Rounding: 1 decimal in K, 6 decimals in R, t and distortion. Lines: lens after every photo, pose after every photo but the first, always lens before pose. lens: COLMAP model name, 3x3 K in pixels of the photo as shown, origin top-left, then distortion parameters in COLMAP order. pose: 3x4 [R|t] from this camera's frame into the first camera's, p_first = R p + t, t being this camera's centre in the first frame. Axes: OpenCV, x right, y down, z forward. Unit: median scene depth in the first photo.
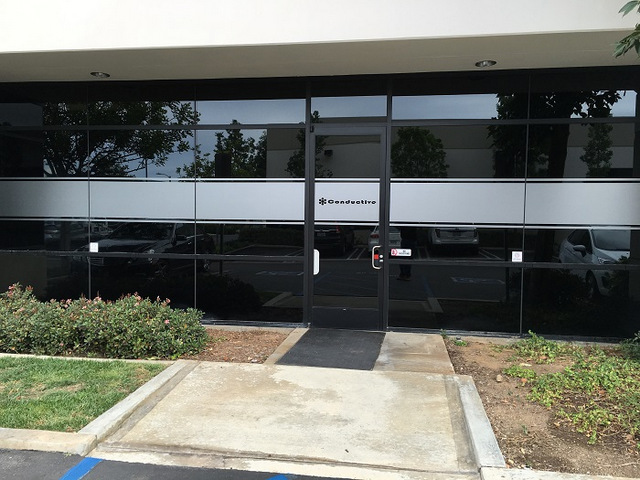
lens RADIAL K [[540.0, 0, 320.0], [0, 540.0, 240.0], [0, 0, 1]] dist [0.080086, -0.099867]
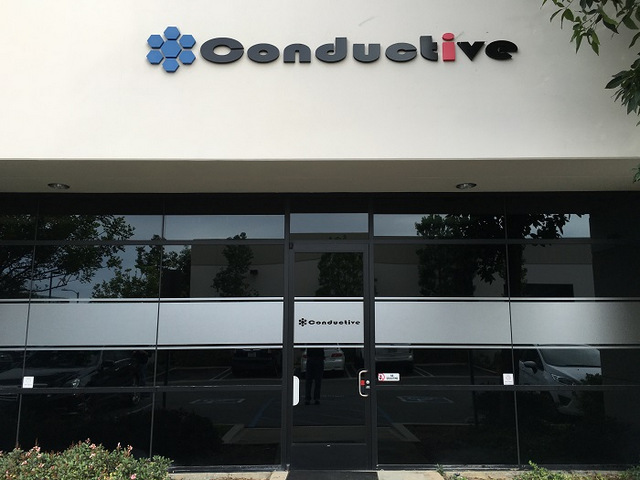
lens RADIAL K [[540.0, 0, 320.0], [0, 540.0, 240.0], [0, 0, 1]] dist [0.080086, -0.099867]
pose [[0.986881, 0.011064, 0.161072, -0.114821], [0.022713, 0.978214, -0.206355, -0.016975], [-0.159846, 0.207306, 0.965129, 0.071996]]
